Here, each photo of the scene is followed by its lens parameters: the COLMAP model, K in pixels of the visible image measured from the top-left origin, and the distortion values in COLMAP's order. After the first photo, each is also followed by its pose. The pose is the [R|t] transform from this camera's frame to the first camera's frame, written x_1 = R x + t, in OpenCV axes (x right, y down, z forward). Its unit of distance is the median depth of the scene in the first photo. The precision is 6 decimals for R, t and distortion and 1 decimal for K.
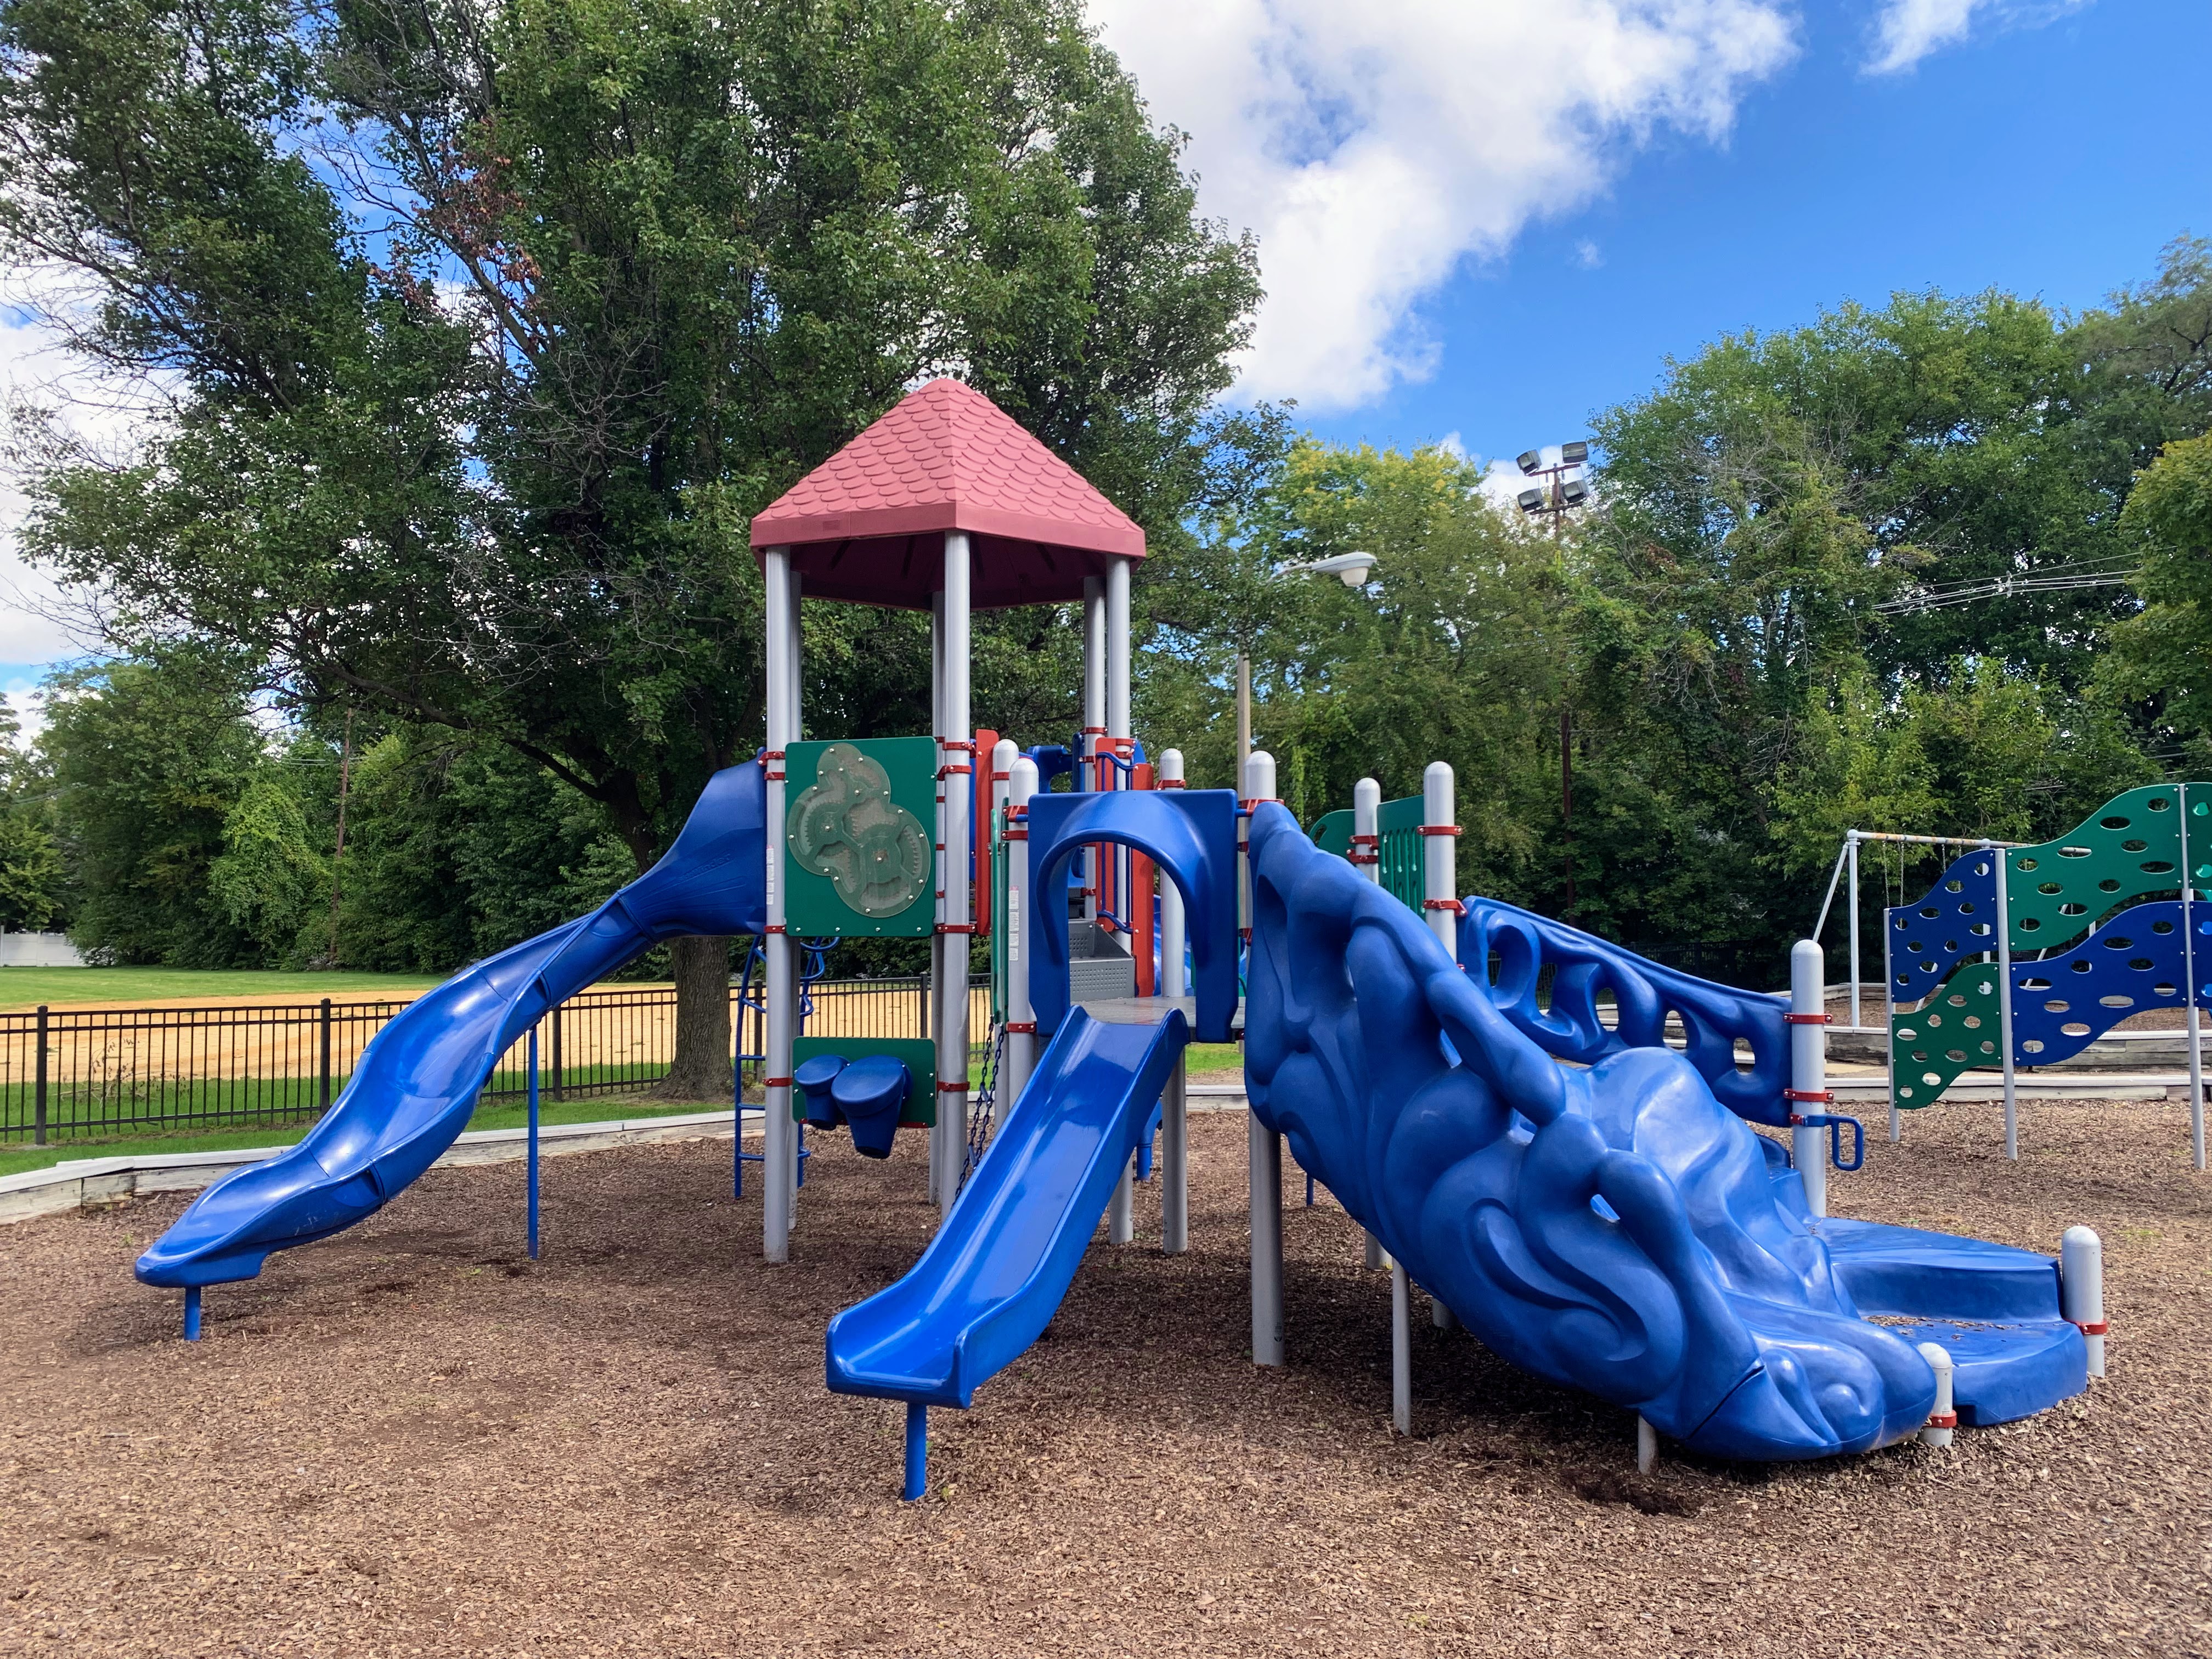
lens RADIAL K [[1707.2, 0, 1106.0], [0, 1707.2, 829.5], [0, 0, 1]] dist [0.020659, 0.001401]
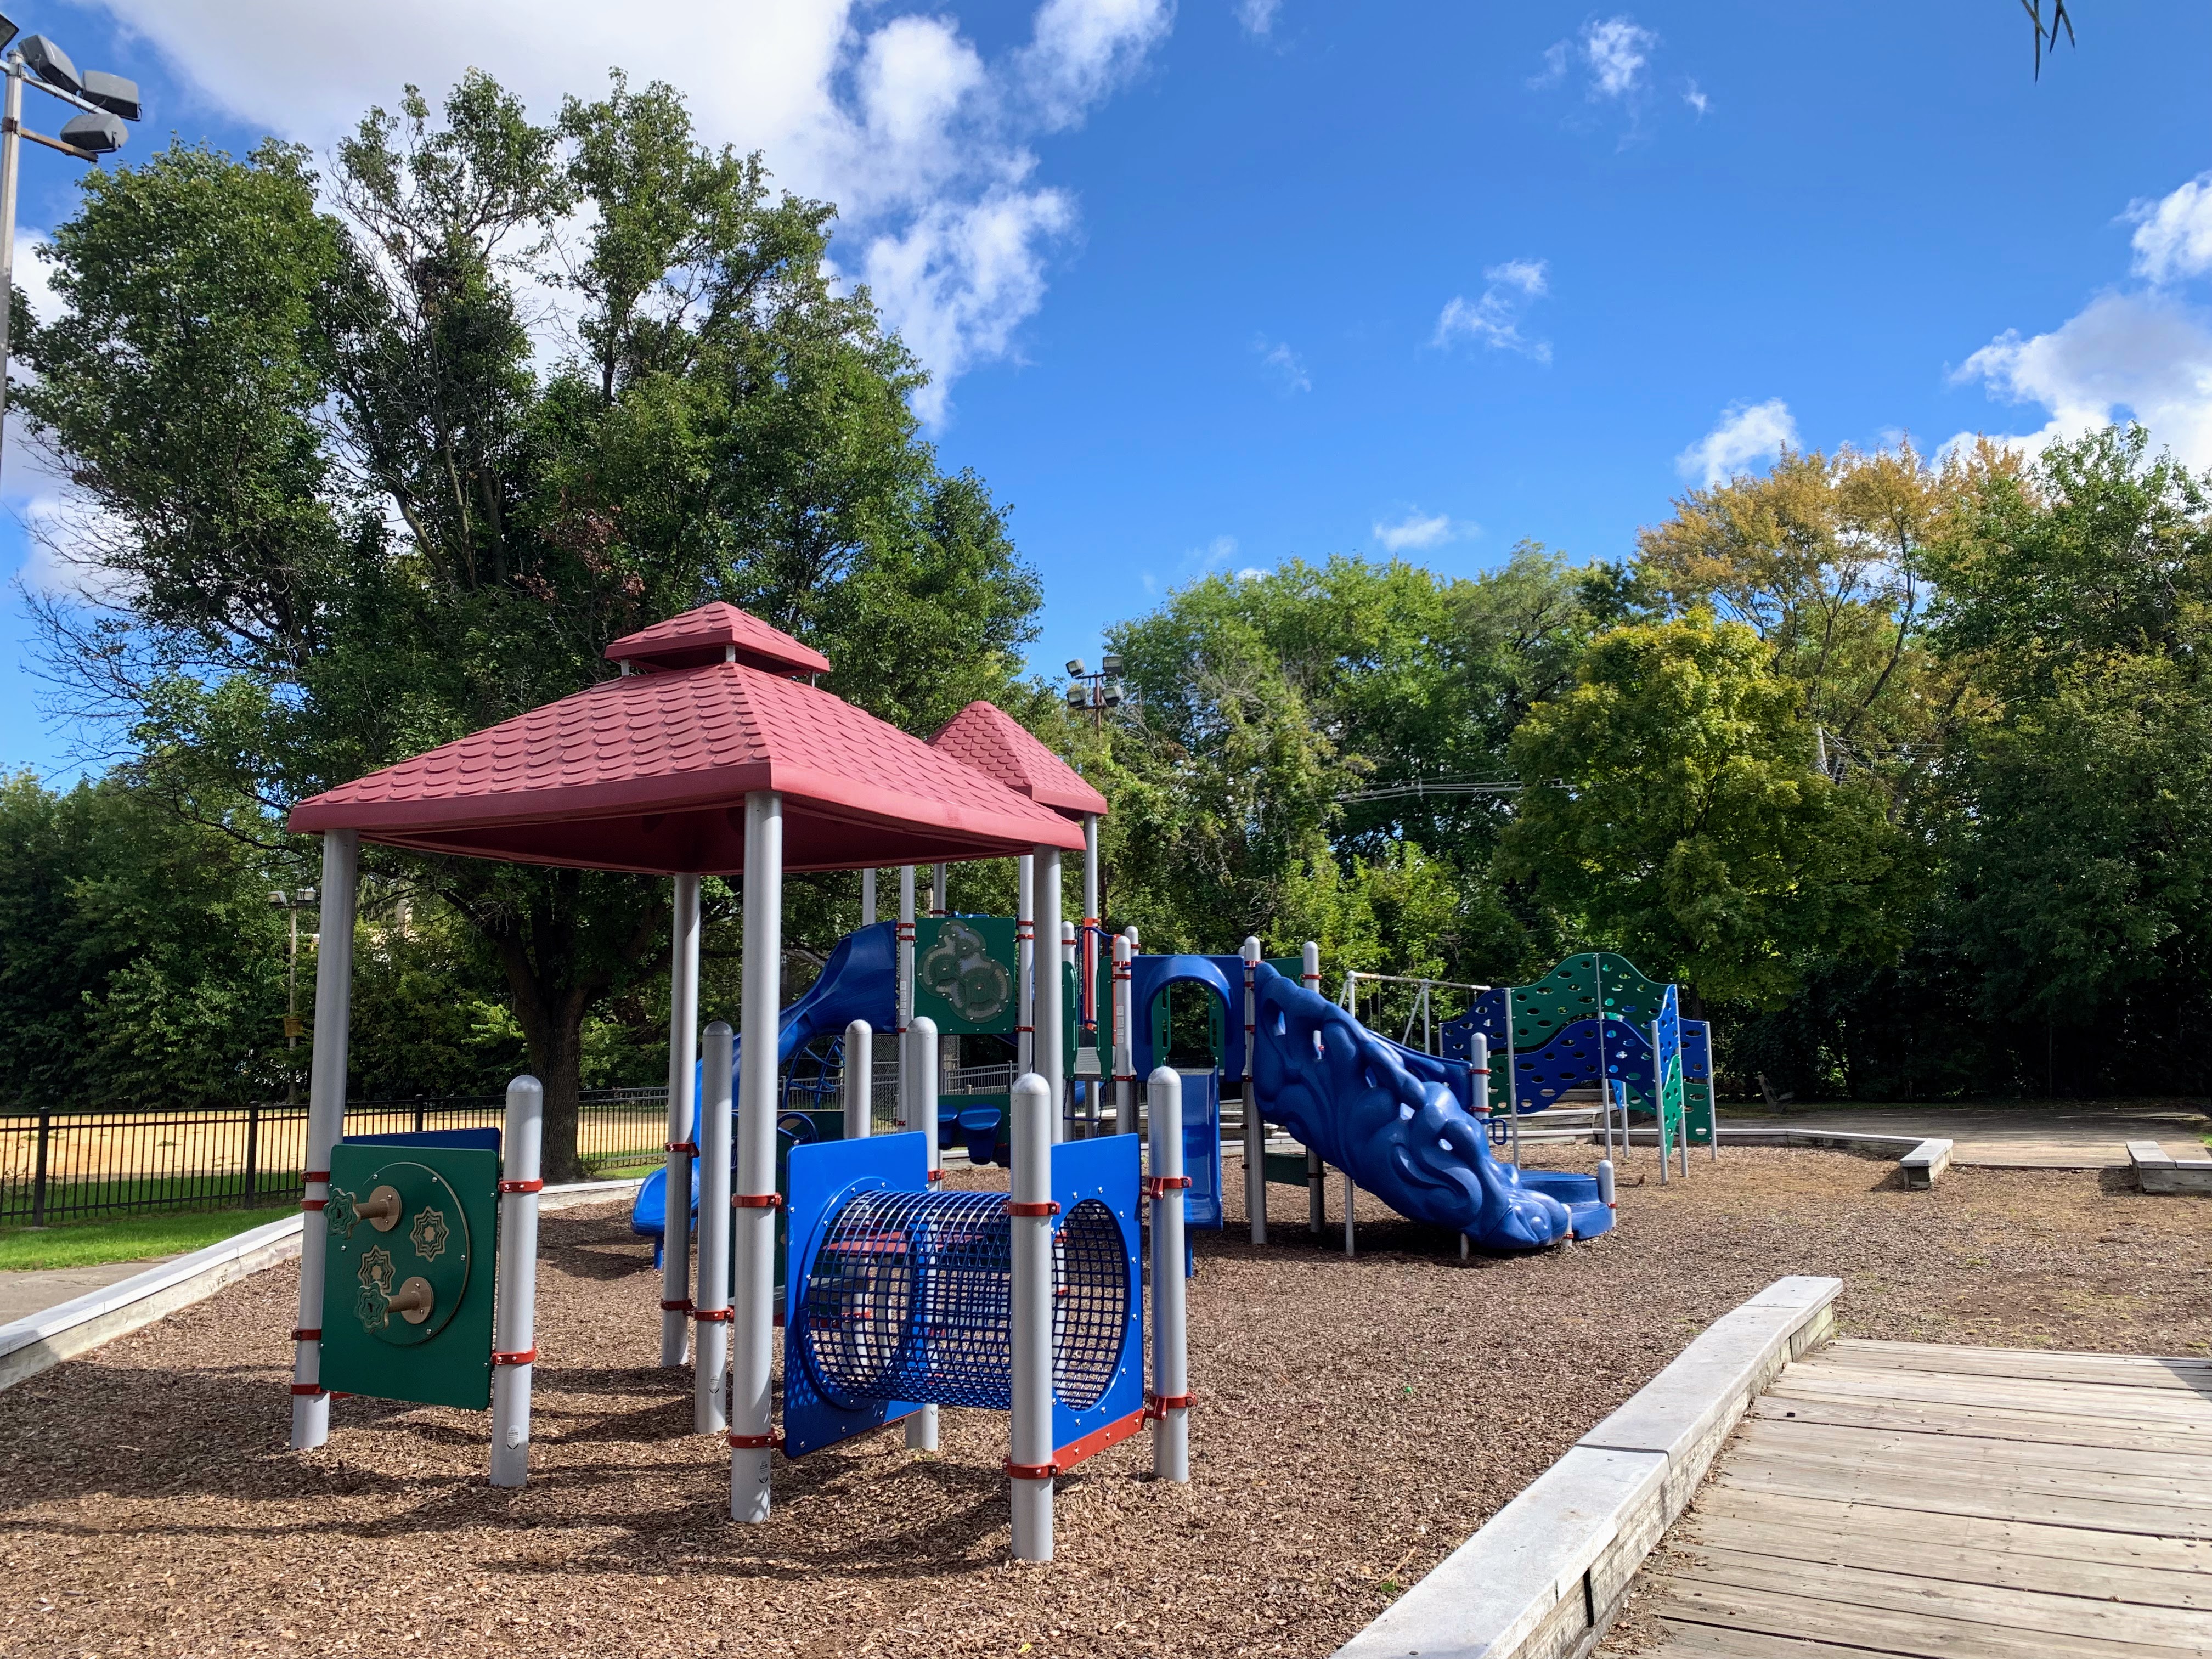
lens RADIAL K [[1707.2, 0, 1106.0], [0, 1707.2, 829.5], [0, 0, 1]] dist [0.020659, 0.001401]
pose [[0.941236, 0.038998, 0.335491, -0.334035], [-0.013458, 0.996853, -0.078118, -0.005396], [-0.337481, 0.069013, 0.938799, -0.370829]]
